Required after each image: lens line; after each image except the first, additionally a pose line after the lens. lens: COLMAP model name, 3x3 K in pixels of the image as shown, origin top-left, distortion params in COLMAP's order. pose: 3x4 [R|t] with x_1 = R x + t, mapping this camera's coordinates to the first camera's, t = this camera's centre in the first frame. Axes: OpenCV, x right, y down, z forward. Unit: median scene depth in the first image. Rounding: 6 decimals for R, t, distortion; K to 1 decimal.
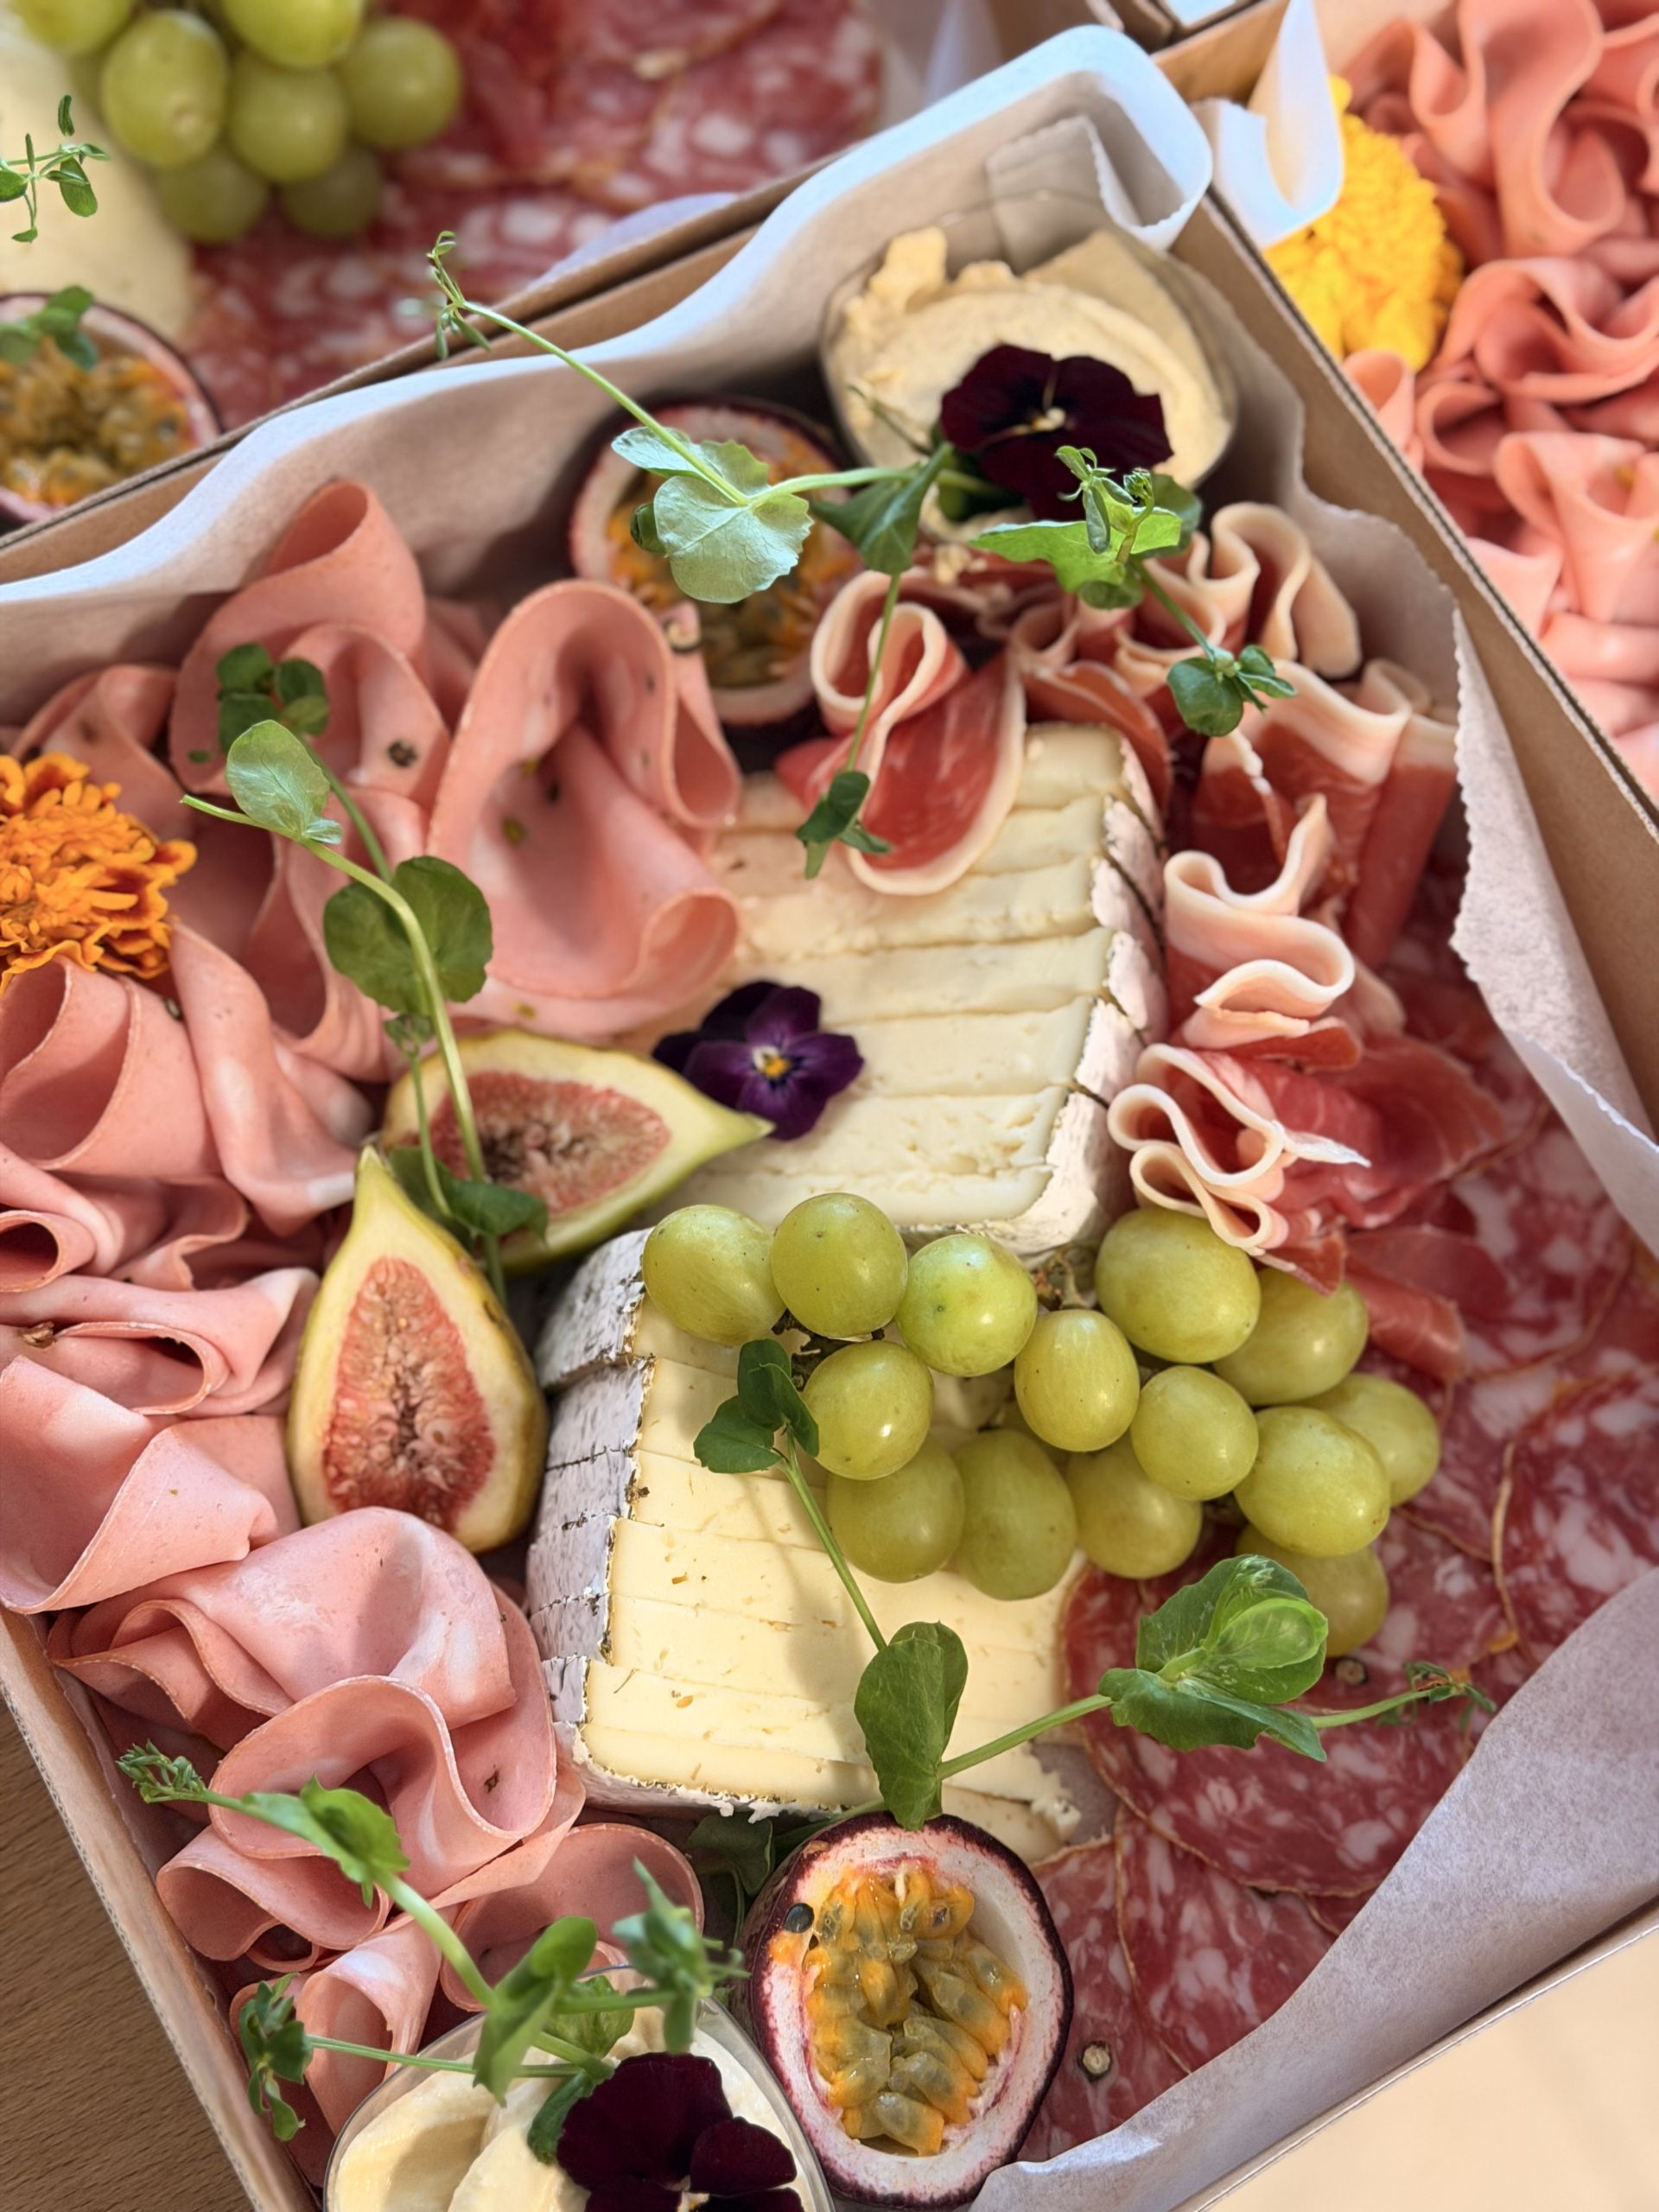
lens RADIAL K [[3159.3, 0, 820.8], [0, 3159.3, 1099.9], [0, 0, 1]] dist [0.148494, -0.193934]
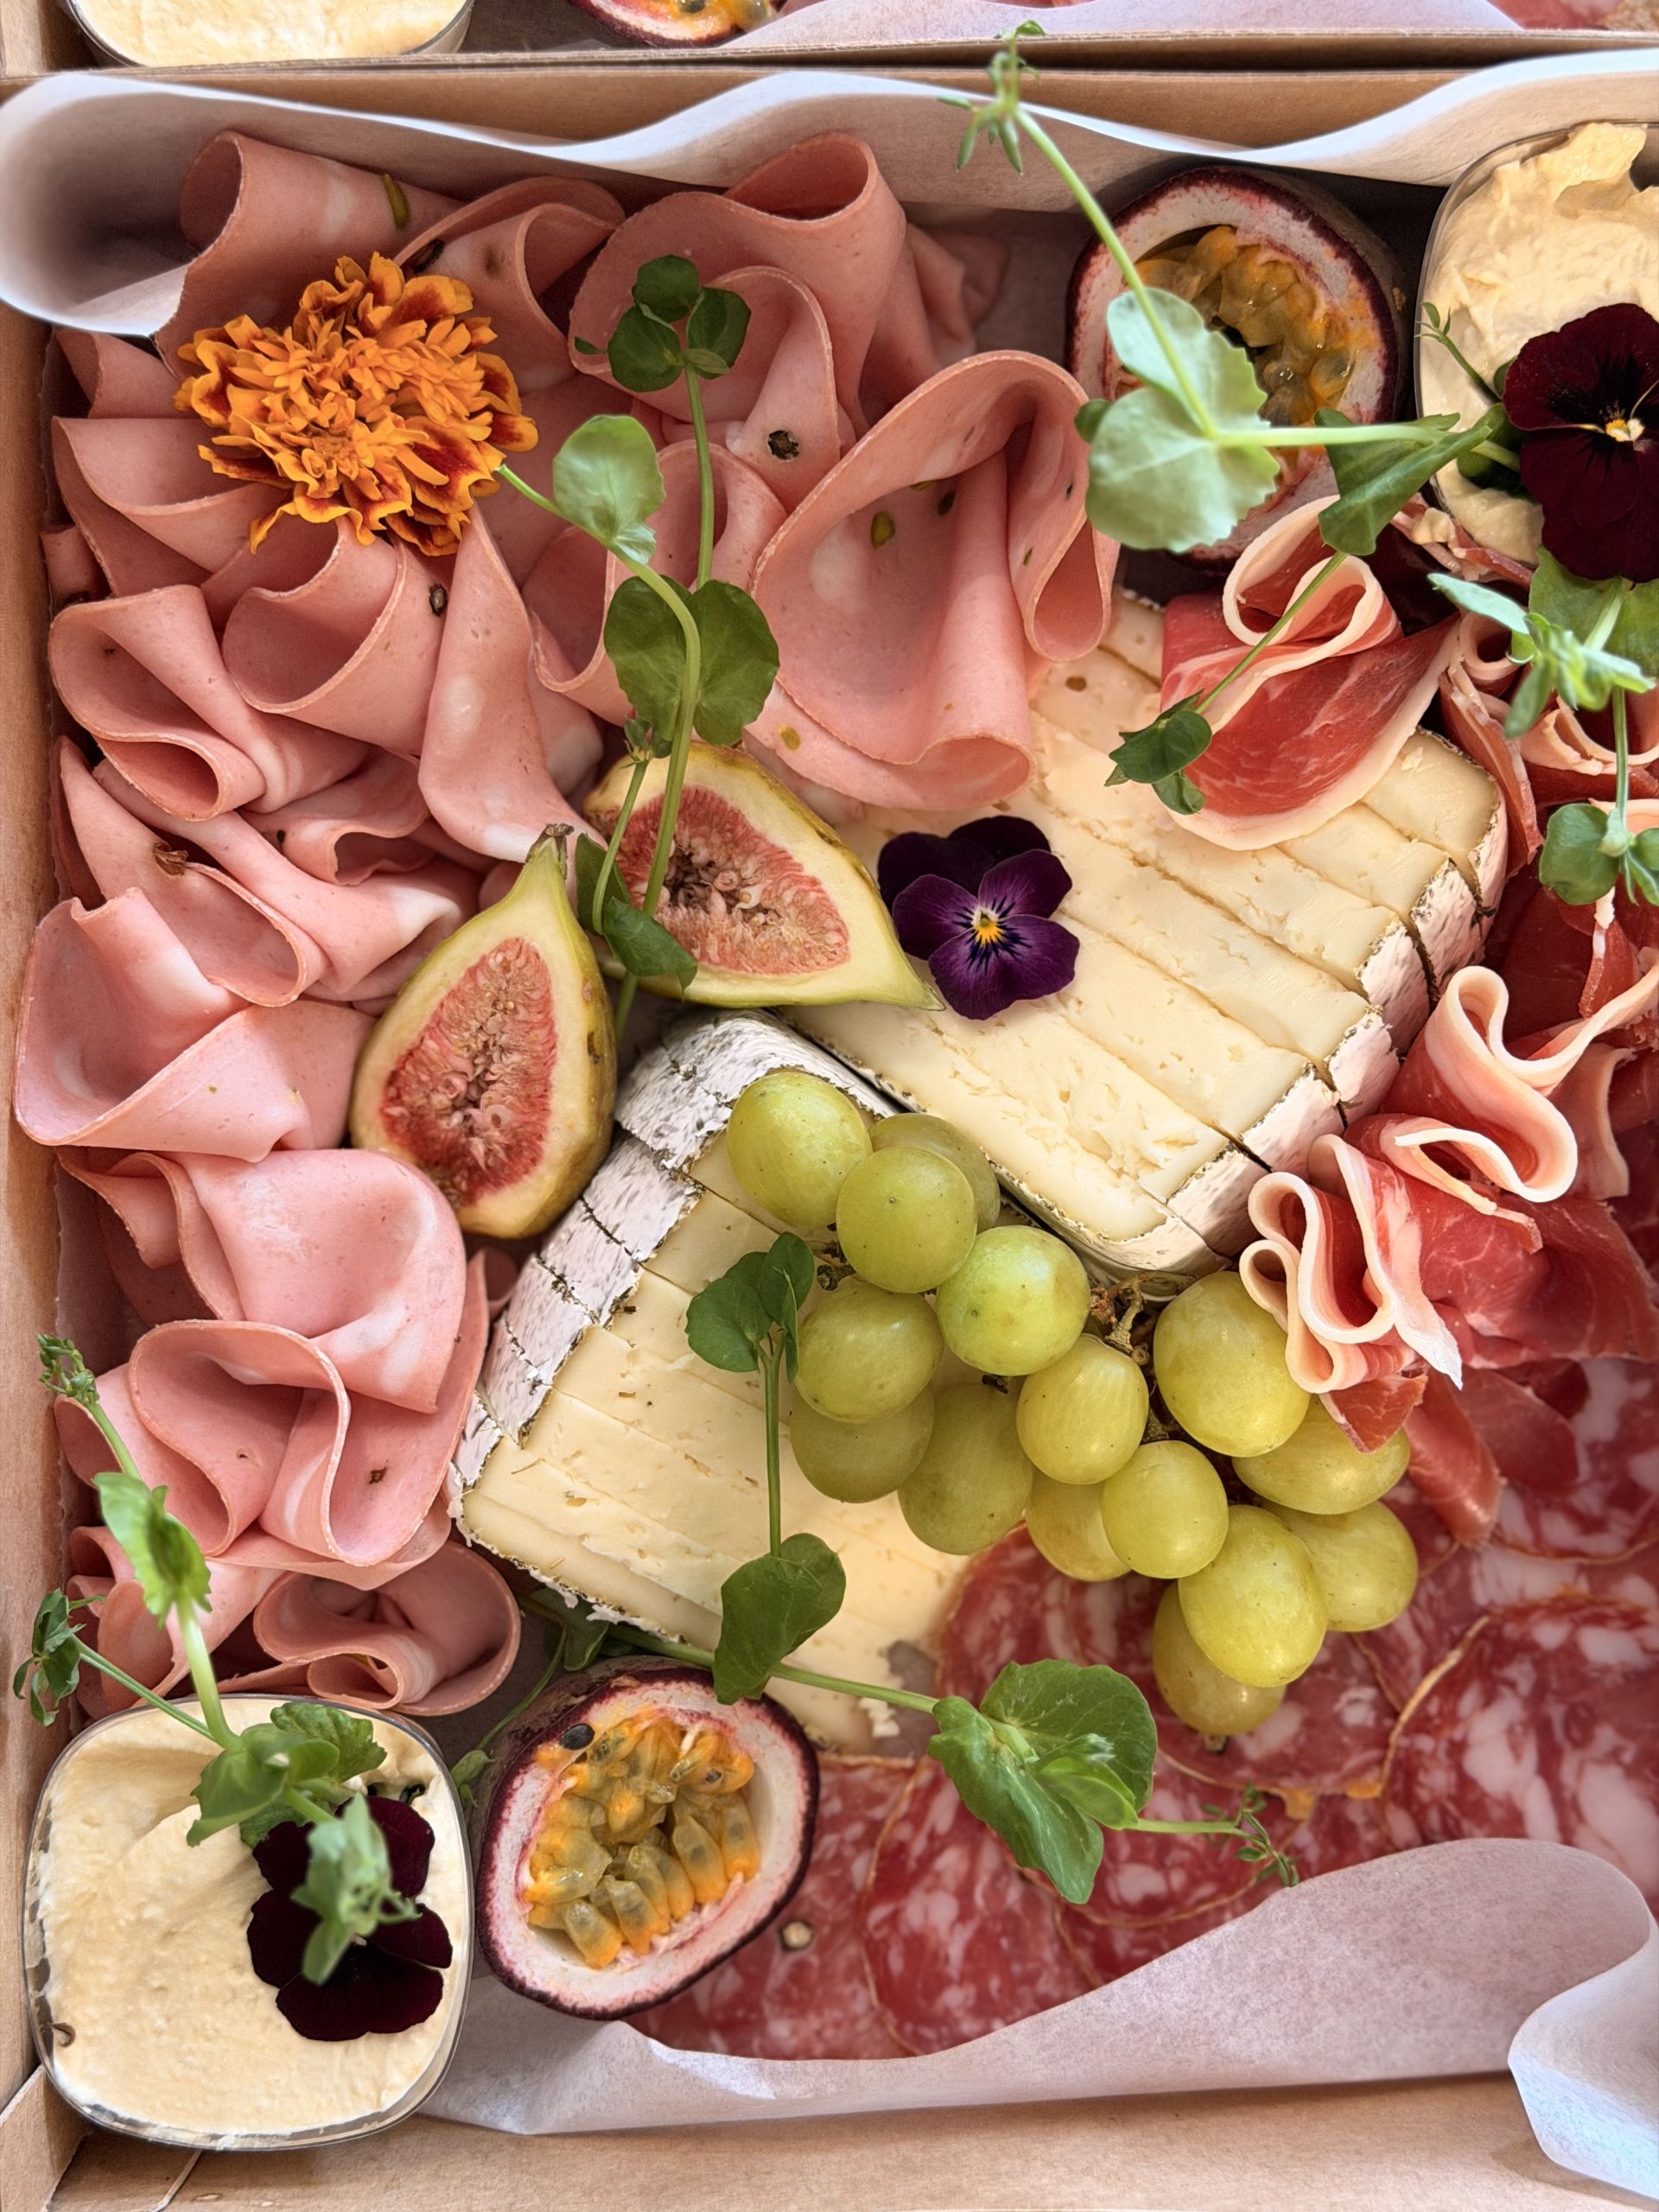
lens RADIAL K [[3159.3, 0, 820.8], [0, 3159.3, 1099.9], [0, 0, 1]] dist [0.148494, -0.193934]
pose [[0.875448, 0.481413, -0.042806, 0.006285], [-0.439933, 0.830415, 0.341862, -0.273821], [0.200123, -0.280451, 0.938775, 0.100676]]
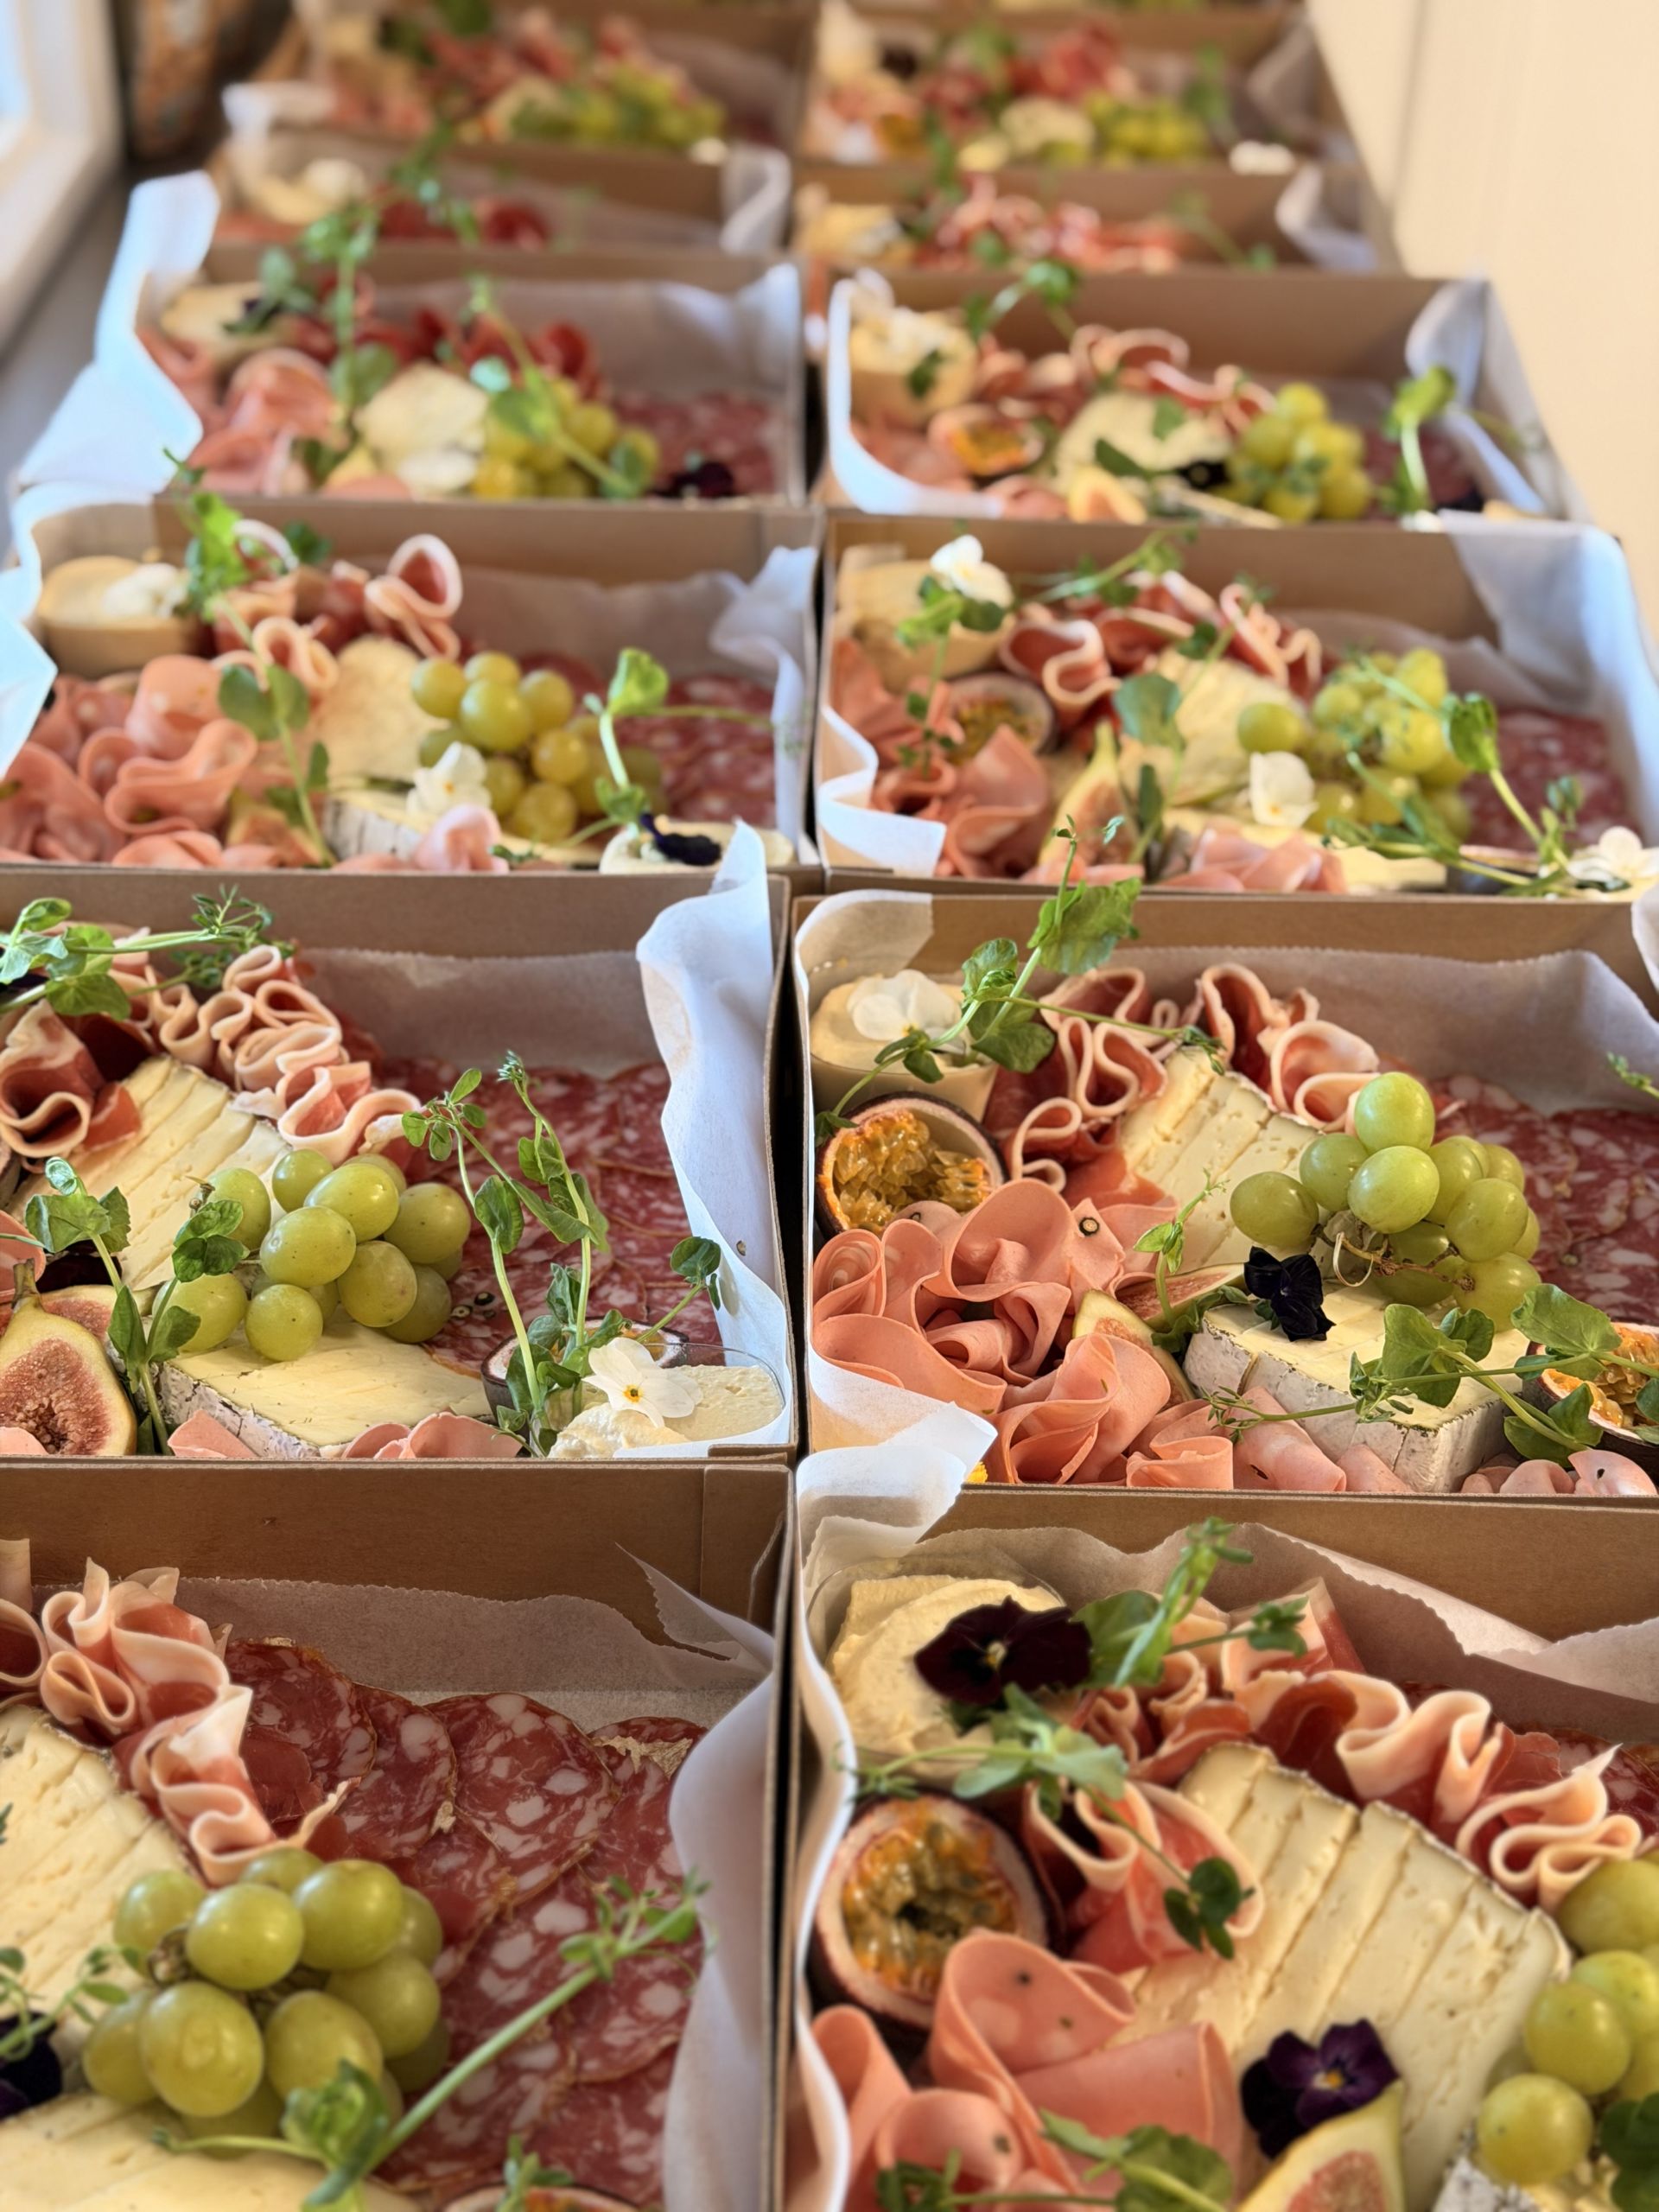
lens RADIAL K [[3180.7, 0, 838.0], [0, 3180.7, 1105.3], [0, 0, 1]] dist [0.135214, -0.107850]
pose [[0.491703, -0.519390, 0.698901, -0.829789], [0.815598, 0.555850, -0.160722, -0.185728], [-0.305006, 0.649049, 0.696926, -0.093532]]
